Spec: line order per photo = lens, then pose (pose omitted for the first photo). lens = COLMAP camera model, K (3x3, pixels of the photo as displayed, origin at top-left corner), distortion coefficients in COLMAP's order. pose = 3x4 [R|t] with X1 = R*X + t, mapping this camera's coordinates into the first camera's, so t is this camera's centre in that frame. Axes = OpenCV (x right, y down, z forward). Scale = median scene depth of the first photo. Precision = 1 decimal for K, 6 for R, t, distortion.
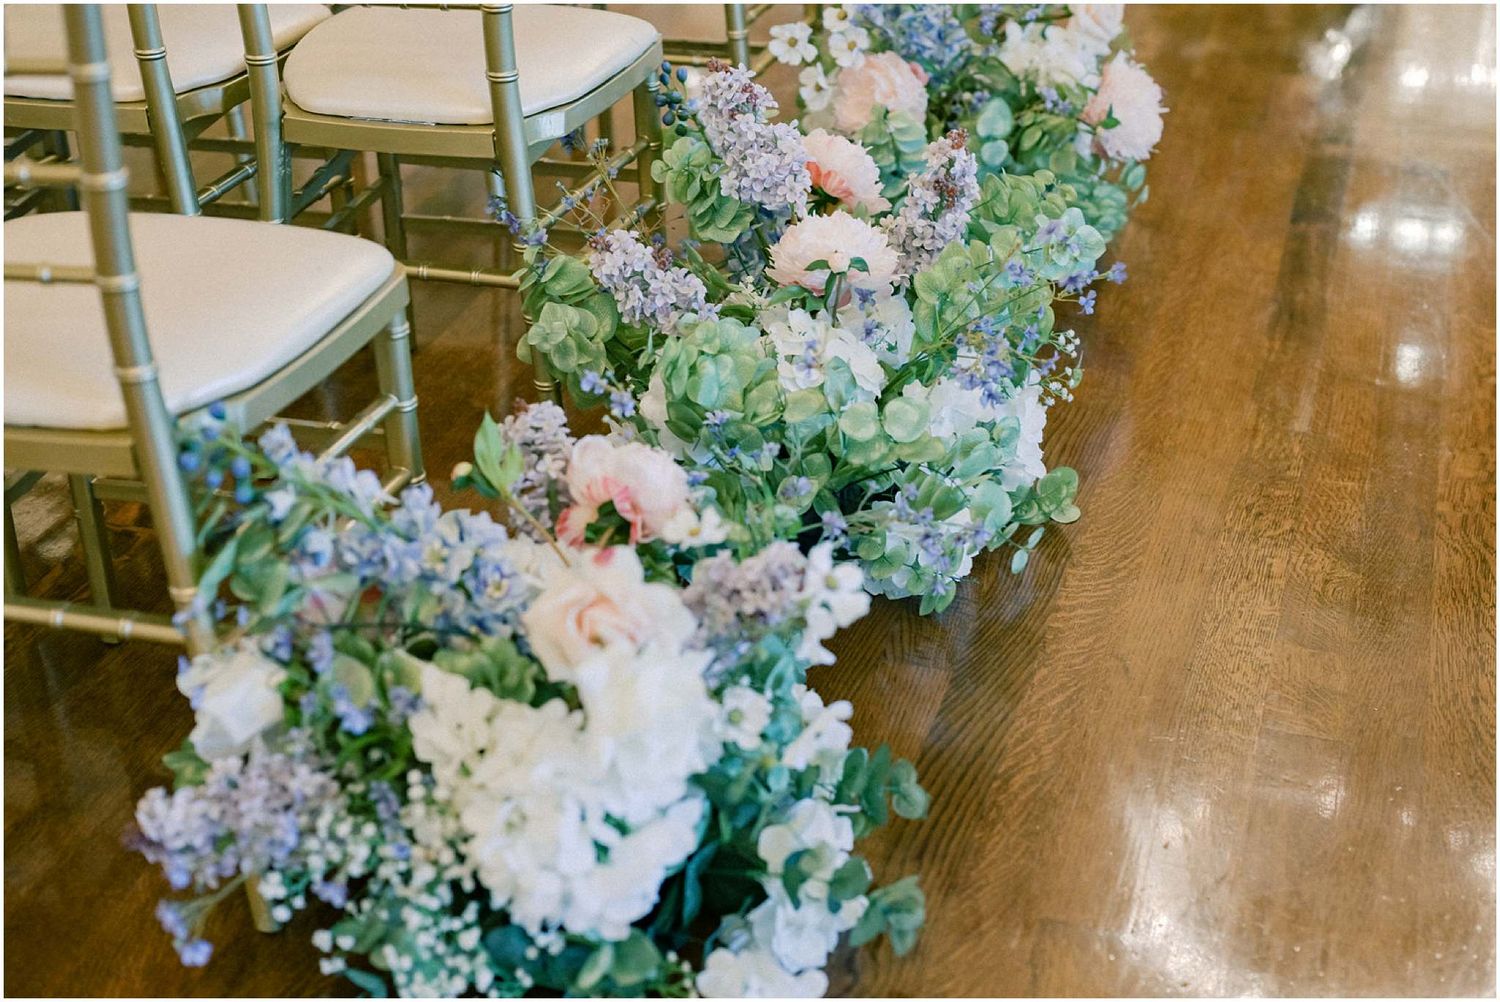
lens RADIAL K [[2123.1, 0, 750.0], [0, 2123.1, 501.0], [0, 0, 1]] dist [0.010820, 0.027812]
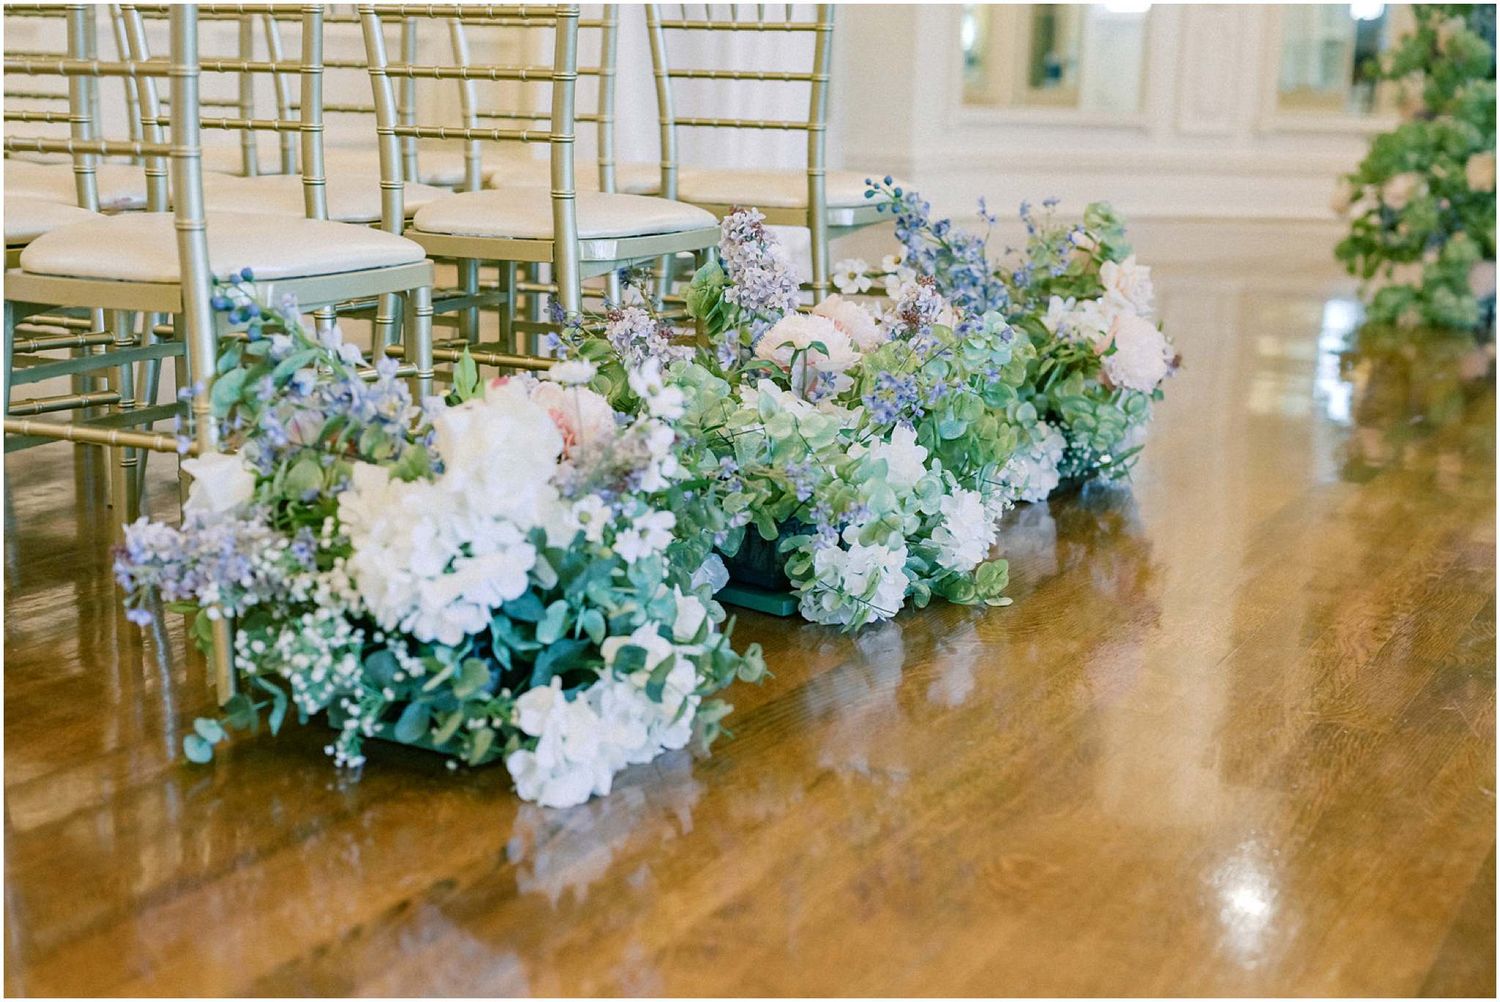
lens RADIAL K [[2123.1, 0, 750.0], [0, 2123.1, 501.0], [0, 0, 1]] dist [0.010820, 0.027812]
pose [[0.982533, 0.074169, -0.170669, 0.222422], [-0.121025, 0.951368, -0.283287, 0.318953], [0.141358, 0.298994, 0.943727, -0.140265]]
